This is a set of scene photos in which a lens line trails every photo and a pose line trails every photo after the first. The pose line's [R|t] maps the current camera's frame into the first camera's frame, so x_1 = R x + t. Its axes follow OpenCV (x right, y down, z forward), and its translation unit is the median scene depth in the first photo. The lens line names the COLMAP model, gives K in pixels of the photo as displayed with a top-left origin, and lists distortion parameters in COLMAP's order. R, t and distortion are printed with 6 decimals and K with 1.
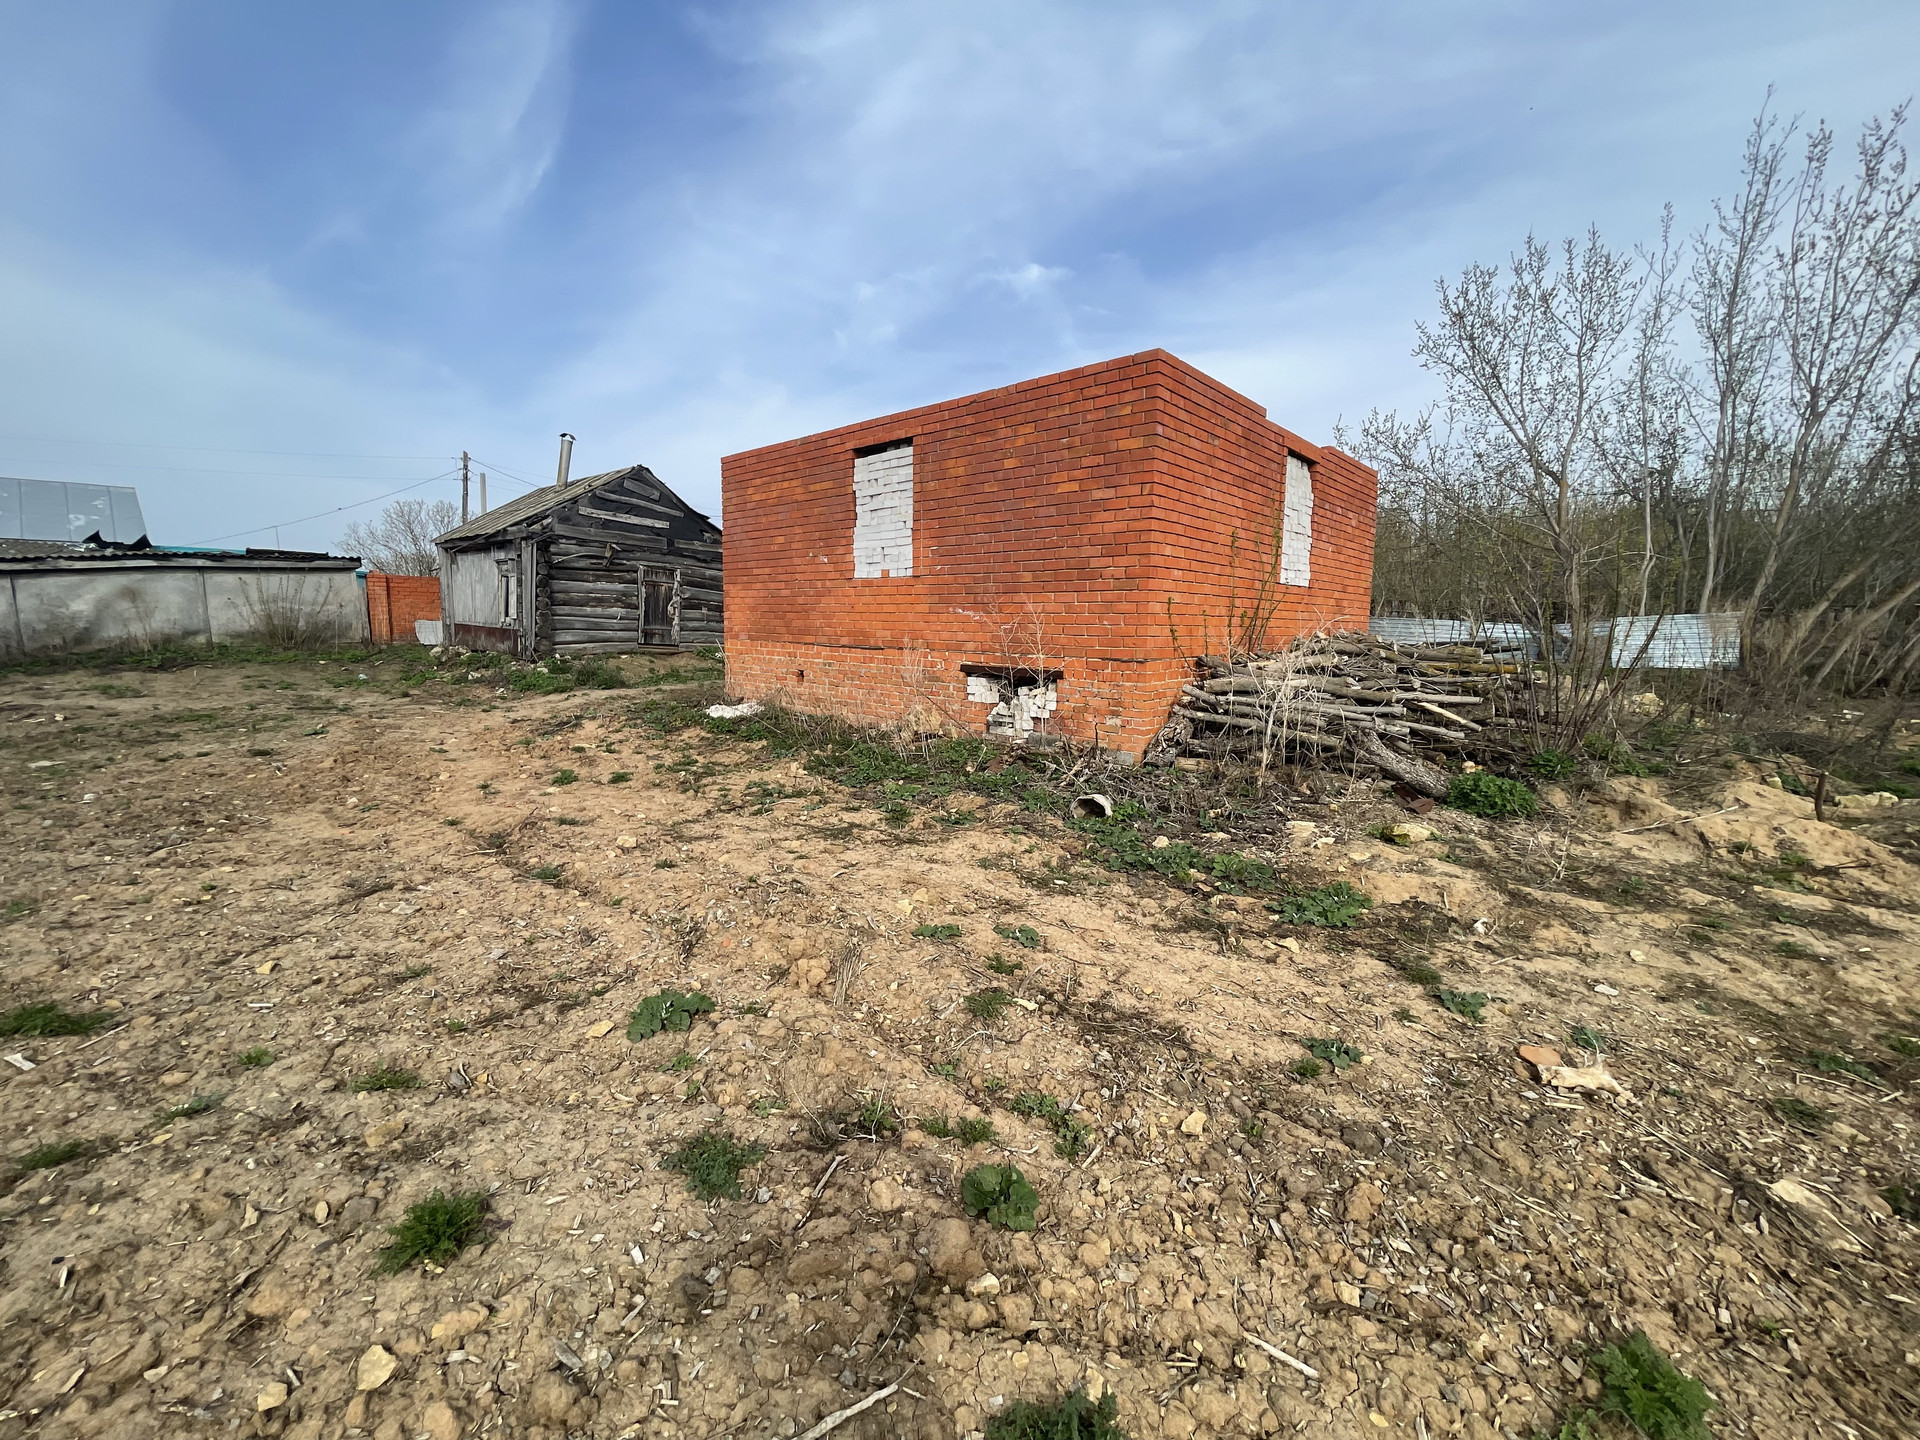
lens RADIAL K [[776.9, 0, 953.2], [0, 776.9, 710.2], [0, 0, 1]] dist [-0.004400, 0.000339]
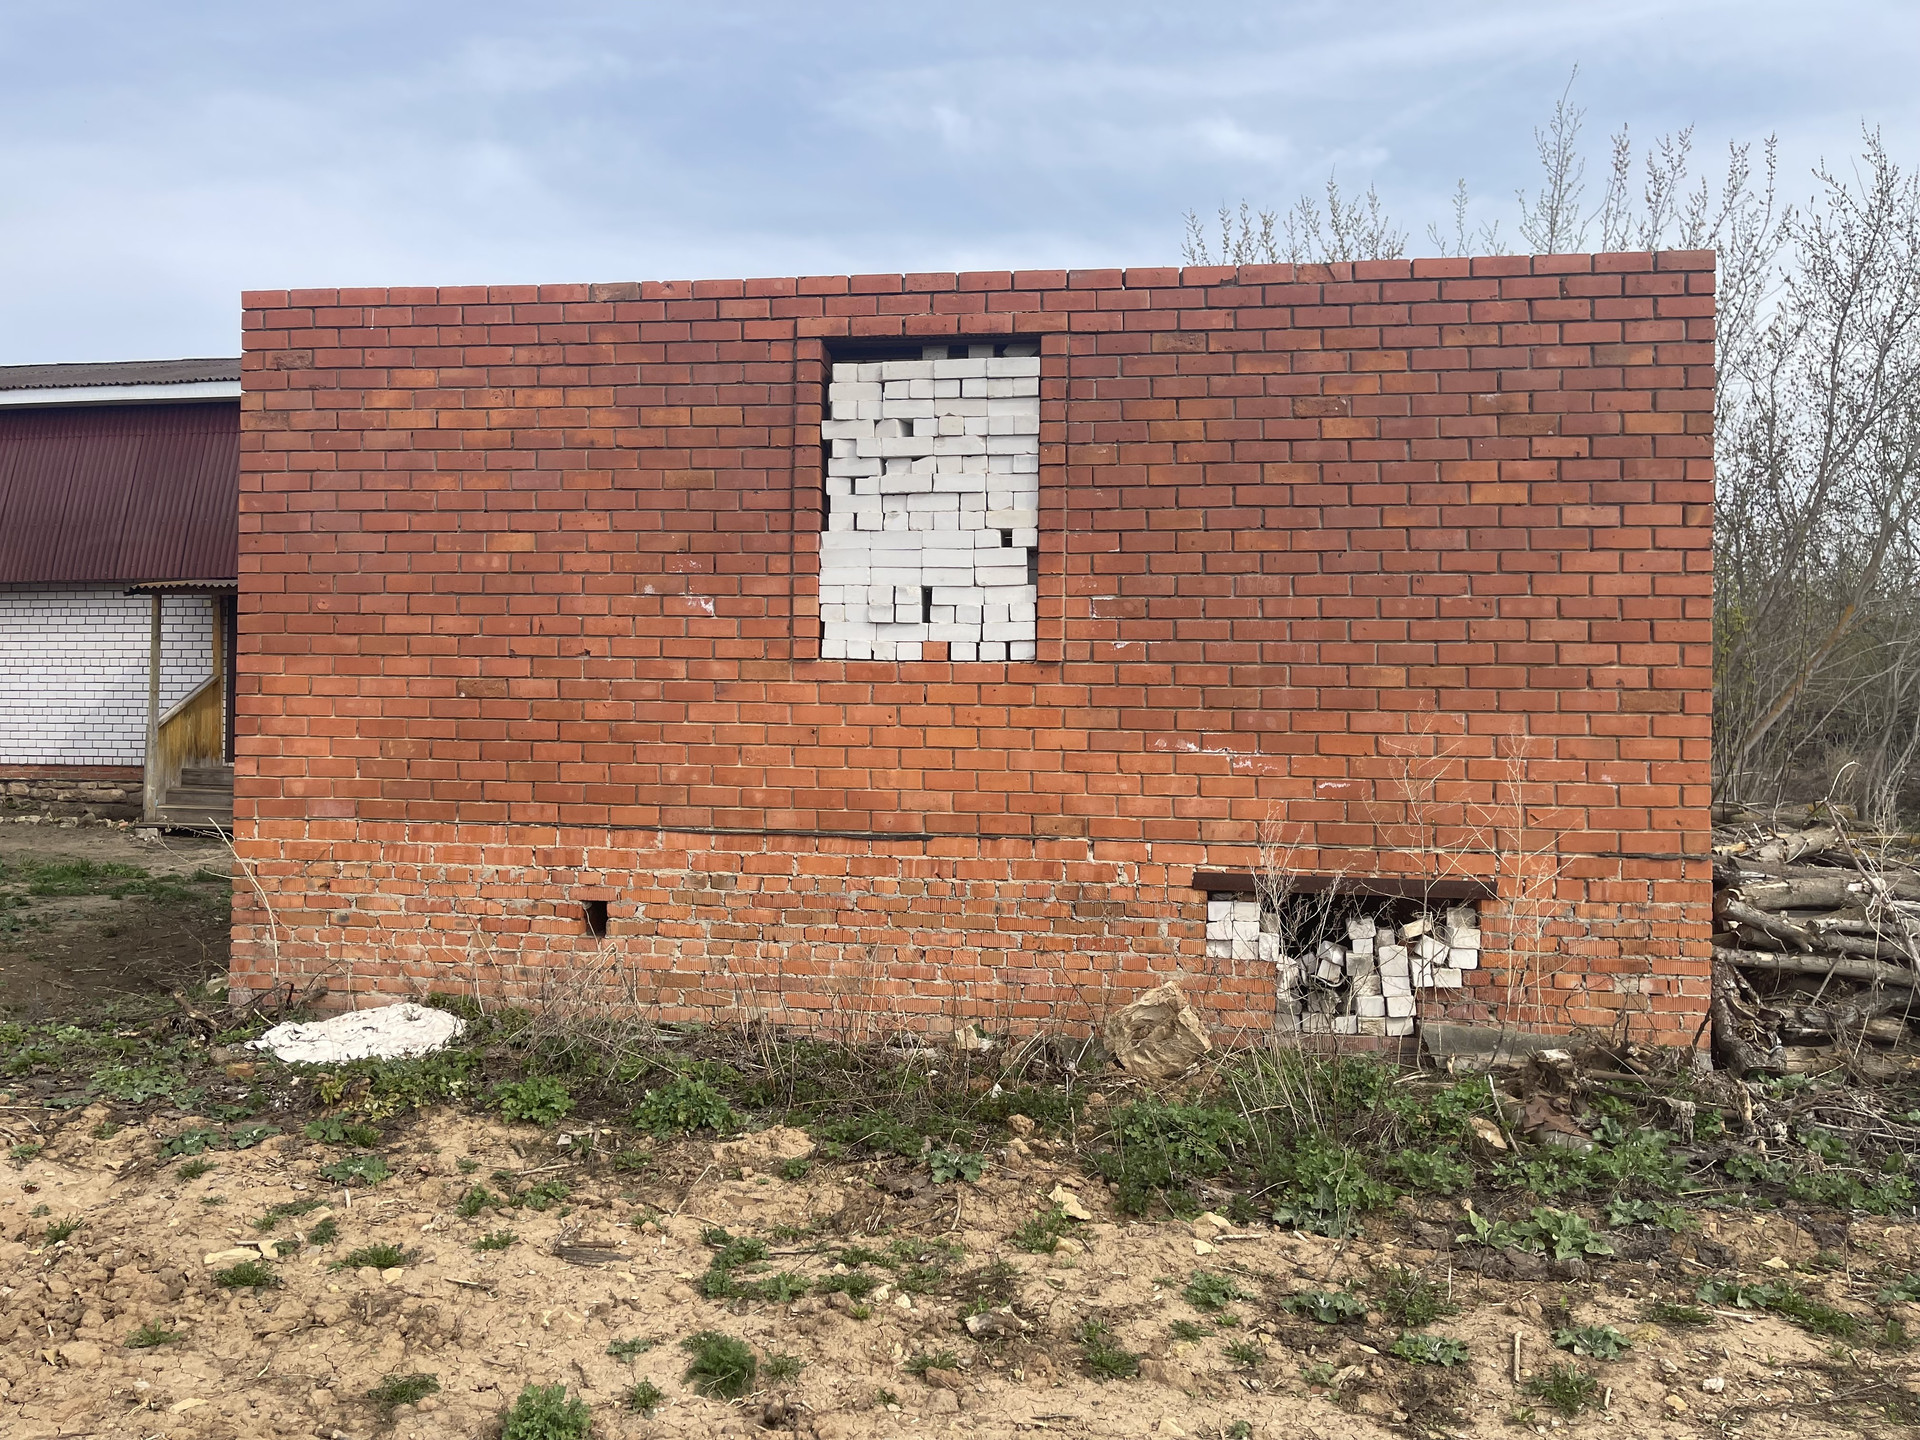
lens RADIAL K [[1453.2, 0, 964.2], [0, 1453.2, 731.5], [0, 0, 1]] dist [0.048593, -0.055110]
pose [[0.817792, 0.005130, 0.575491, -0.628667], [0.059820, 0.993786, -0.093864, -0.078328], [-0.572397, 0.111187, 0.812404, 0.474627]]
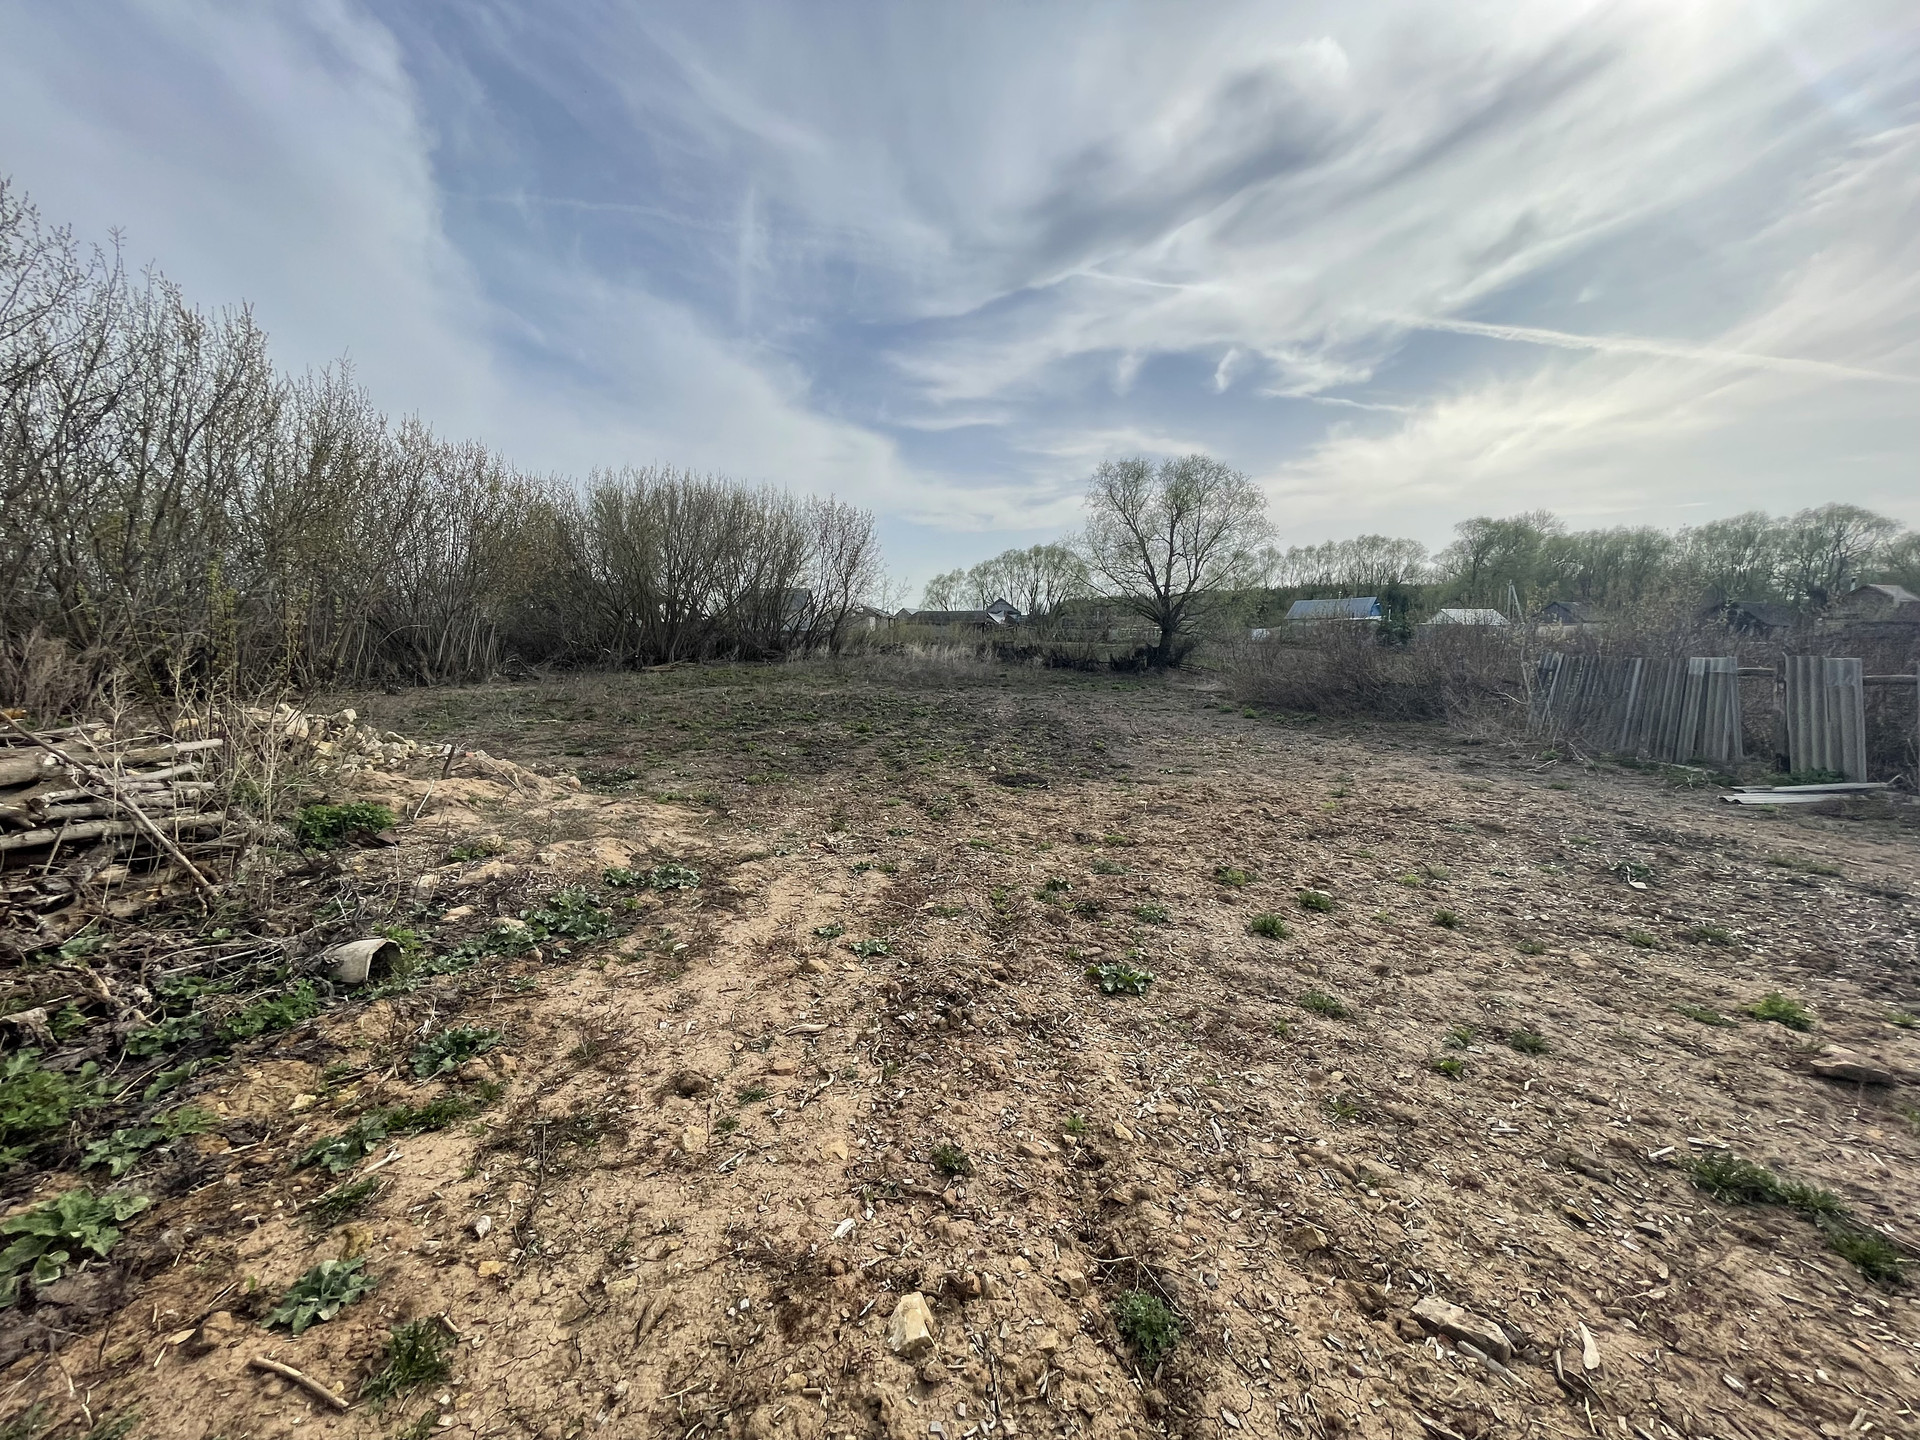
lens RADIAL K [[776.9, 0, 960.0], [0, 776.9, 722.1], [0, 0, 1]] dist [-0.004400, 0.000339]
pose [[-0.626141, -0.088640, 0.774655, -0.450218], [0.090096, 0.978637, 0.184803, -0.103722], [-0.774487, 0.185506, -0.604778, 0.748050]]
